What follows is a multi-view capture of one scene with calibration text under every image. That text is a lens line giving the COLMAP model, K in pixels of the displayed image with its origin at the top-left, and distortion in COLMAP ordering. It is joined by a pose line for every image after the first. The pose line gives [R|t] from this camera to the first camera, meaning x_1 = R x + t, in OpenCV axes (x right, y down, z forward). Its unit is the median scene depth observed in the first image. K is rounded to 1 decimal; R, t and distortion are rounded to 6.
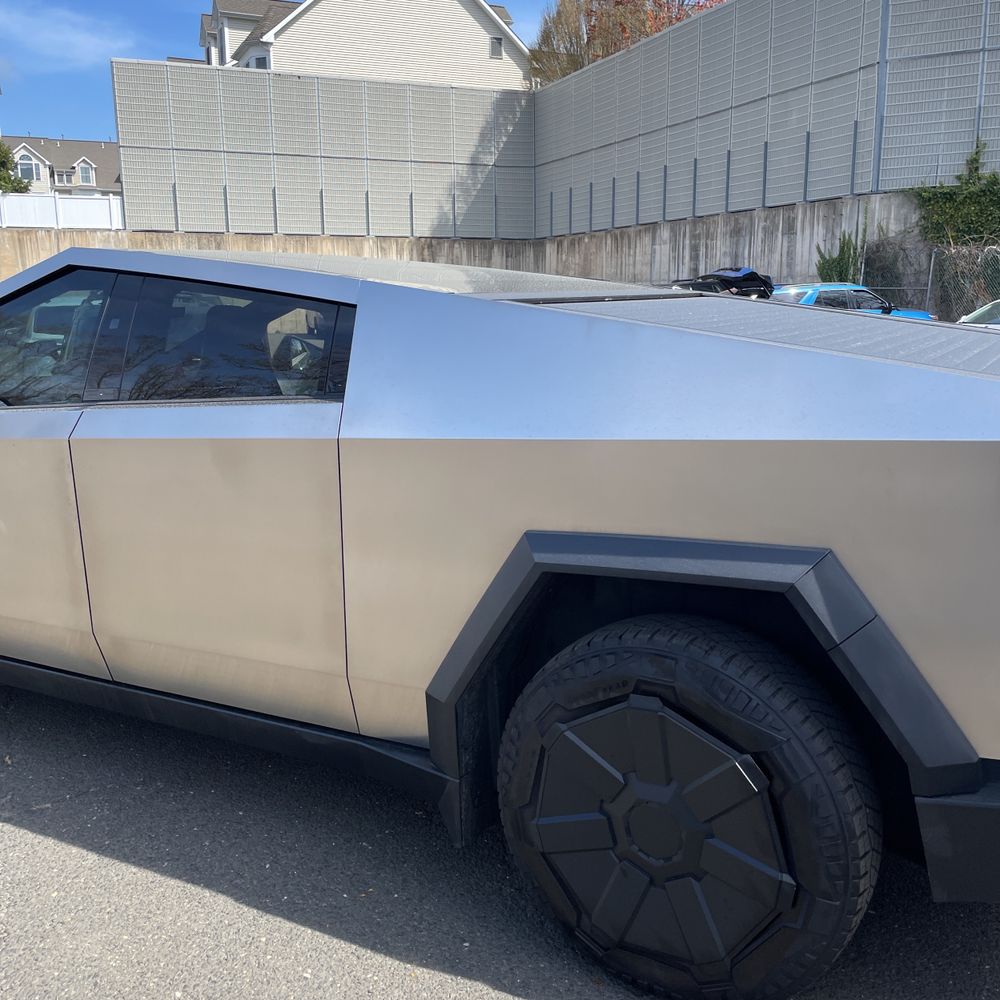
lens RADIAL K [[1047.3, 0, 500.0], [0, 1047.3, 500.0], [0, 0, 1]] dist [0.137745, -0.219648]
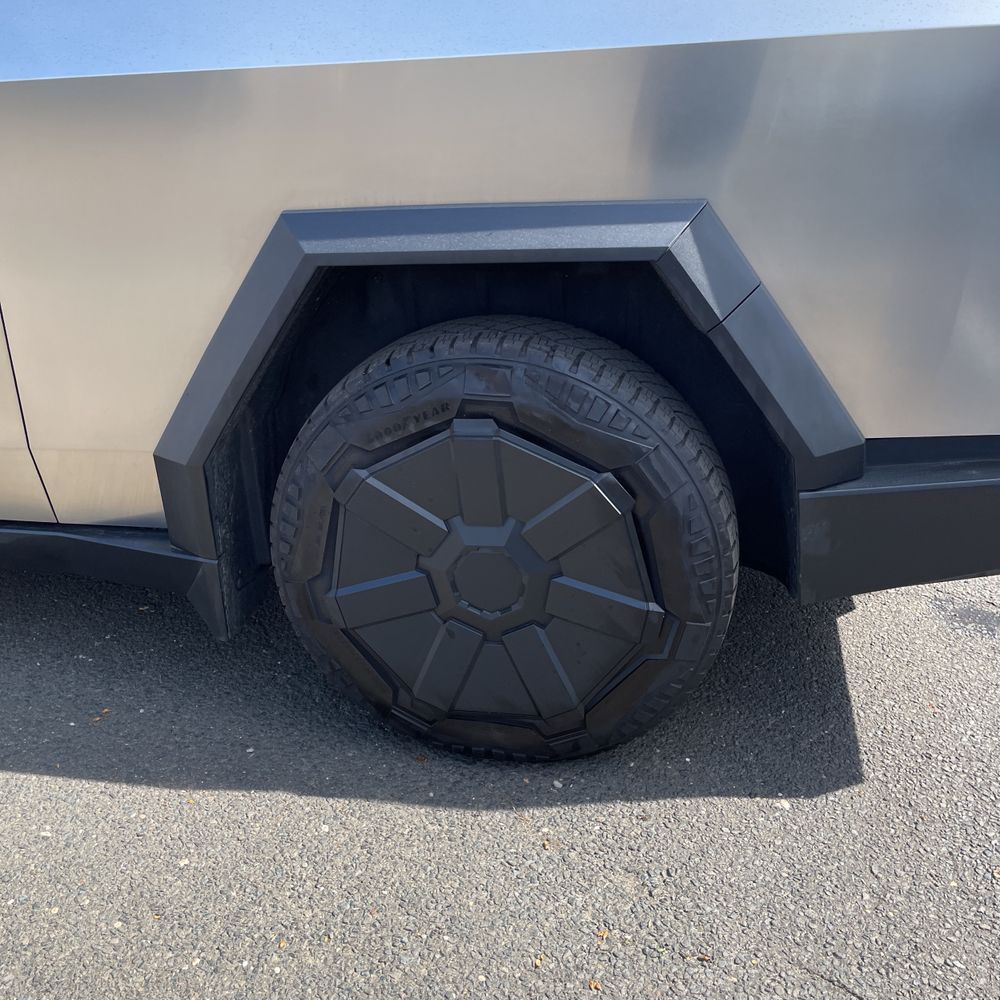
lens RADIAL K [[1047.3, 0, 500.0], [0, 1047.3, 500.0], [0, 0, 1]] dist [0.137745, -0.219648]
pose [[0.939604, -0.133972, 0.314952, -0.091723], [0.059862, 0.970350, 0.234173, 0.061126], [-0.336987, -0.201177, 0.919765, 0.259558]]
